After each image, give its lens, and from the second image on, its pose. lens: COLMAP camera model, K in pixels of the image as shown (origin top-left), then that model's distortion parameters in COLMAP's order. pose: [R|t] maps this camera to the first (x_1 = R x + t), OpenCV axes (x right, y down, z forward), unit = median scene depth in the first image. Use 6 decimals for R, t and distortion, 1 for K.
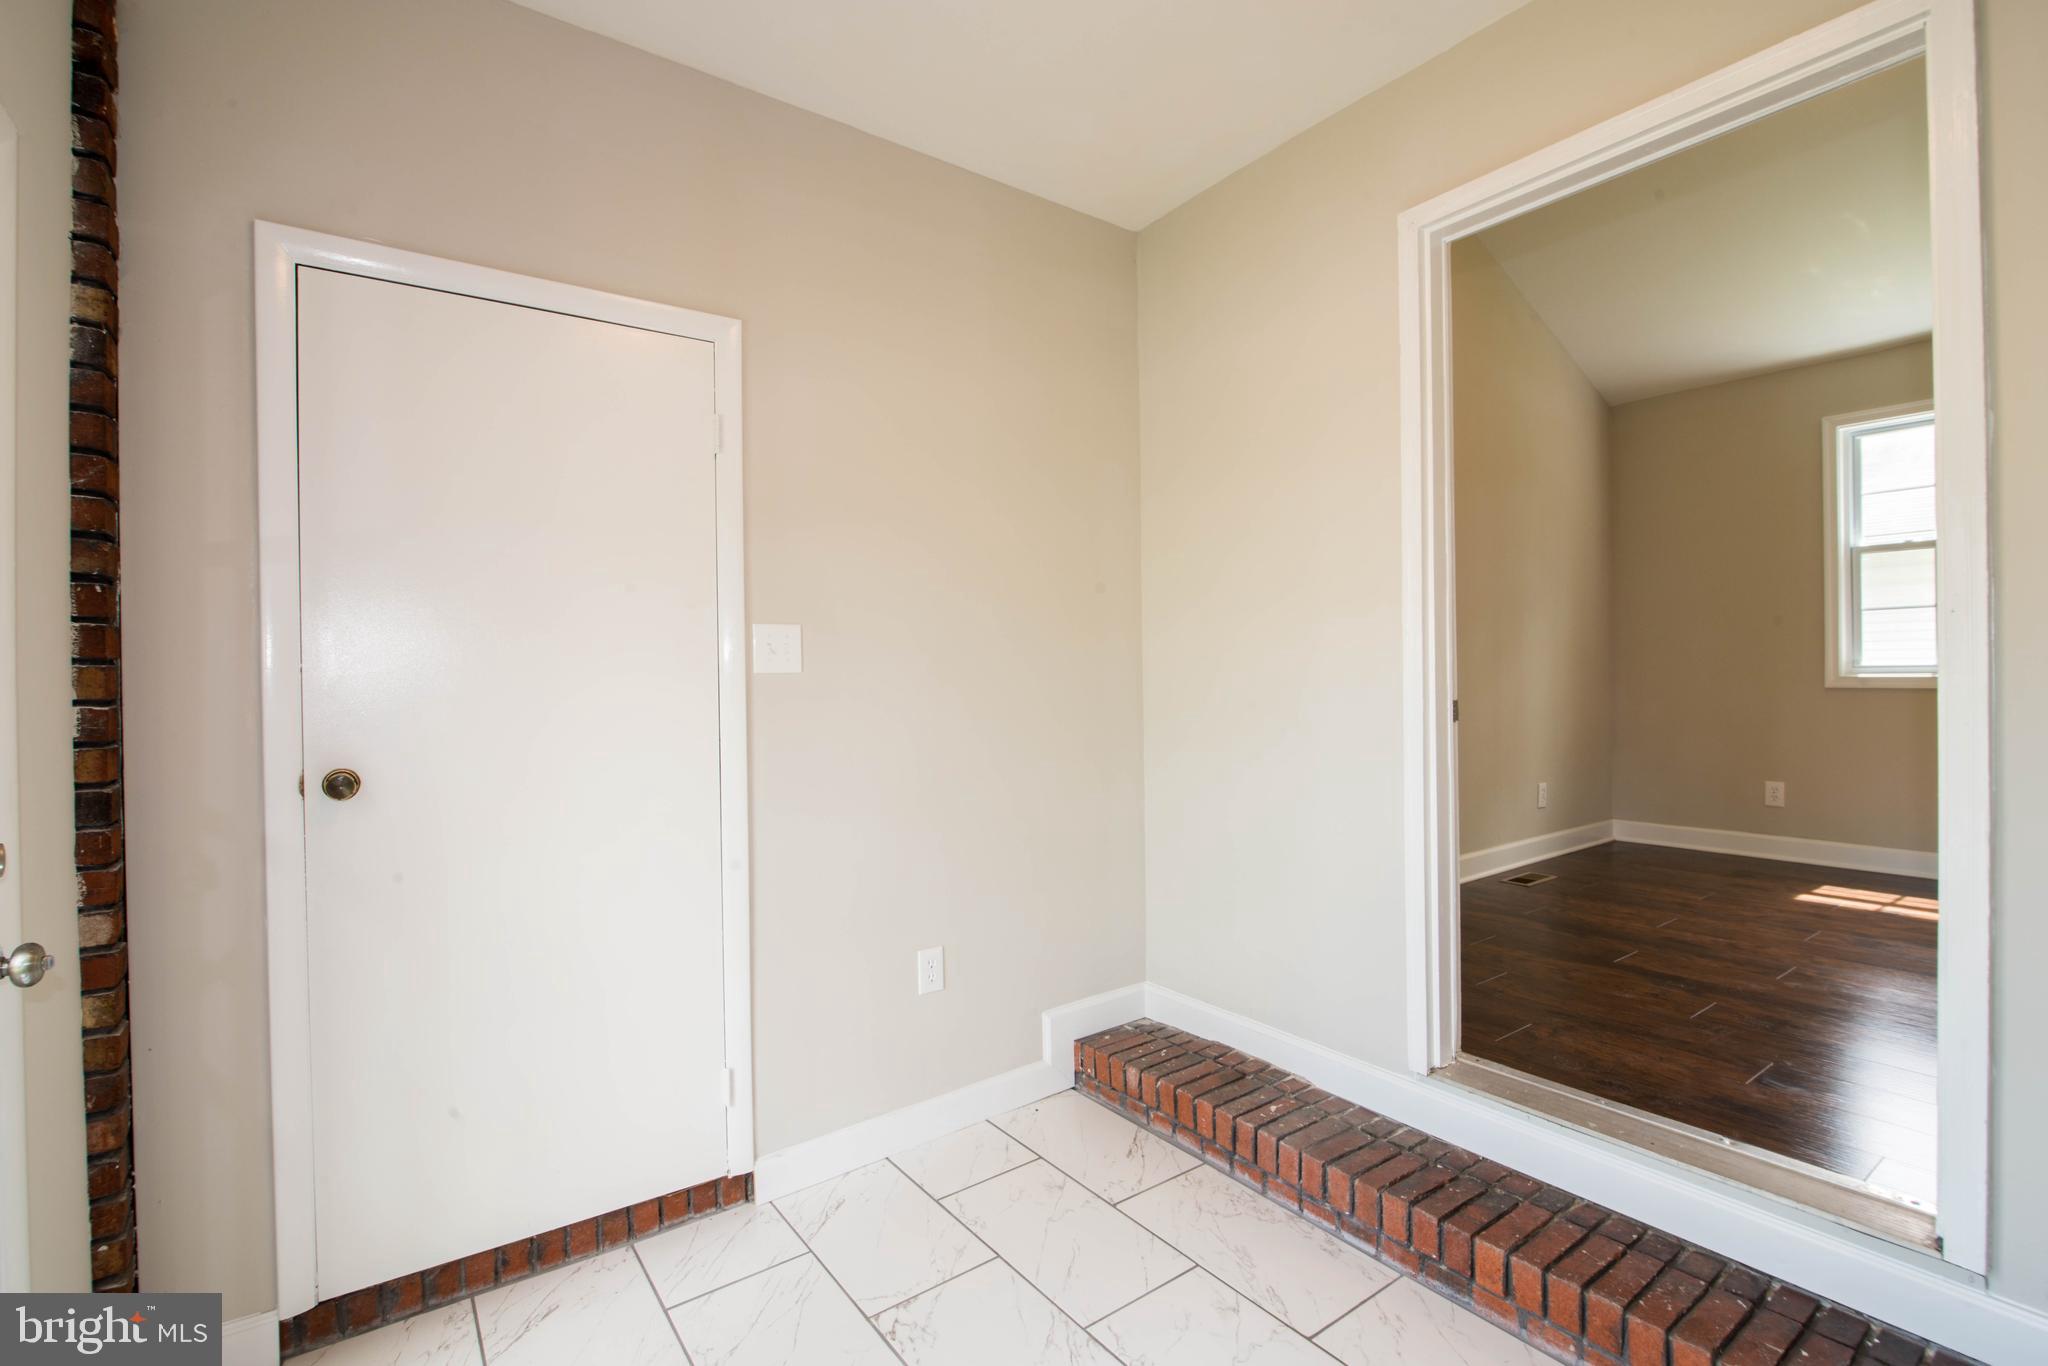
lens RADIAL K [[944.4, 0, 1025.1], [0, 944.4, 687.5], [0, 0, 1]] dist [-0.019661, 0.000849]
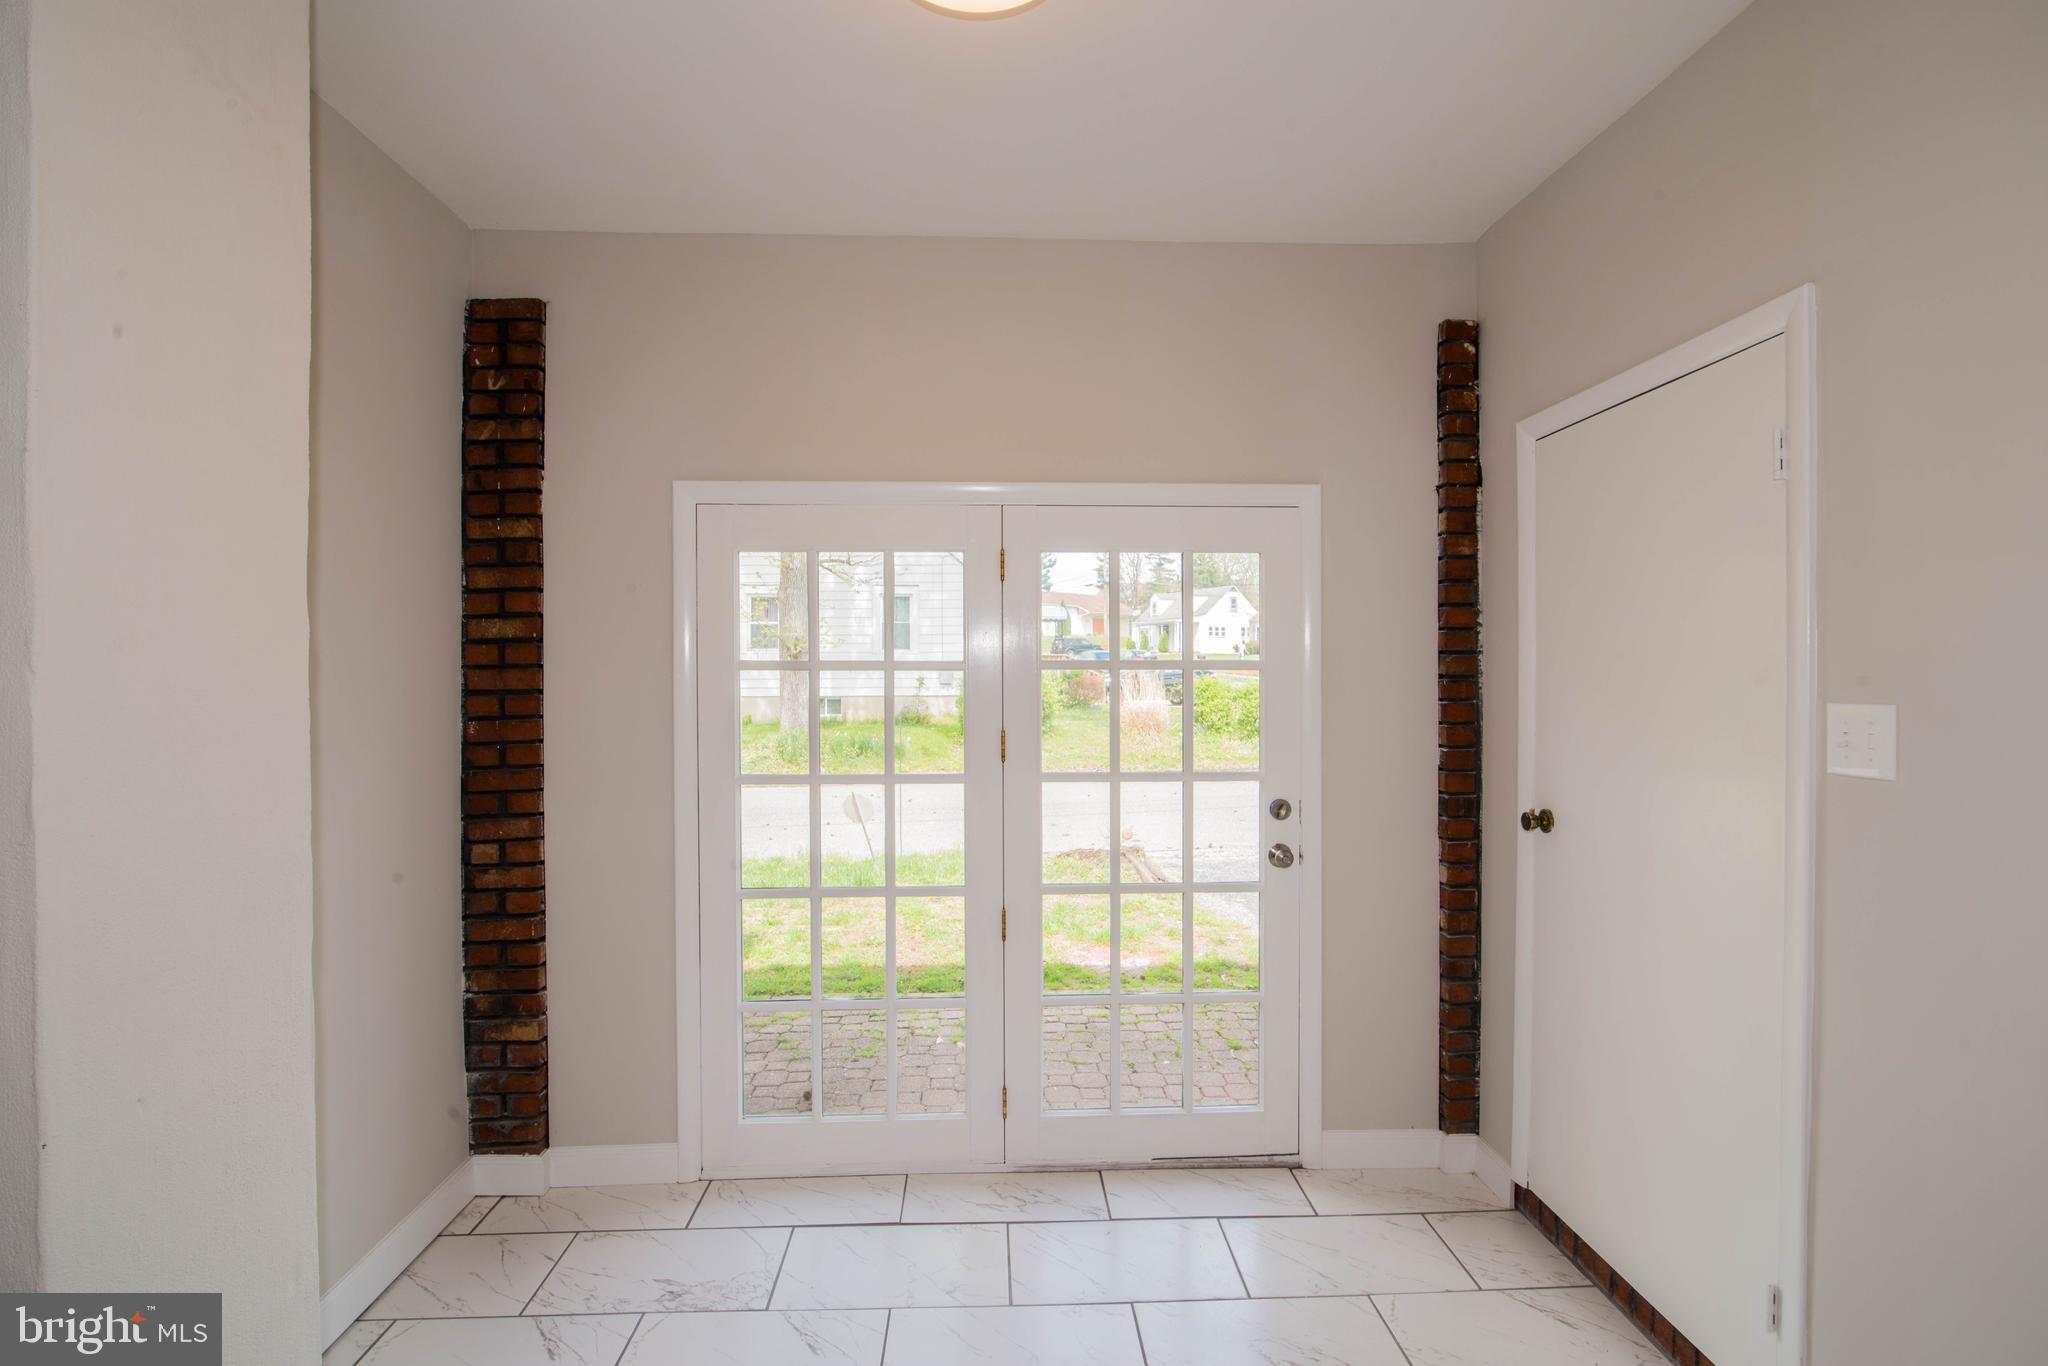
lens RADIAL K [[944.4, 0, 1023.2], [0, 944.4, 679.1], [0, 0, 1]] dist [-0.019661, 0.000849]
pose [[-0.556456, 0.020226, -0.830631, 0.808043], [0.006079, 0.999776, 0.020272, -0.133014], [0.830855, 0.006231, -0.556454, 1.149388]]
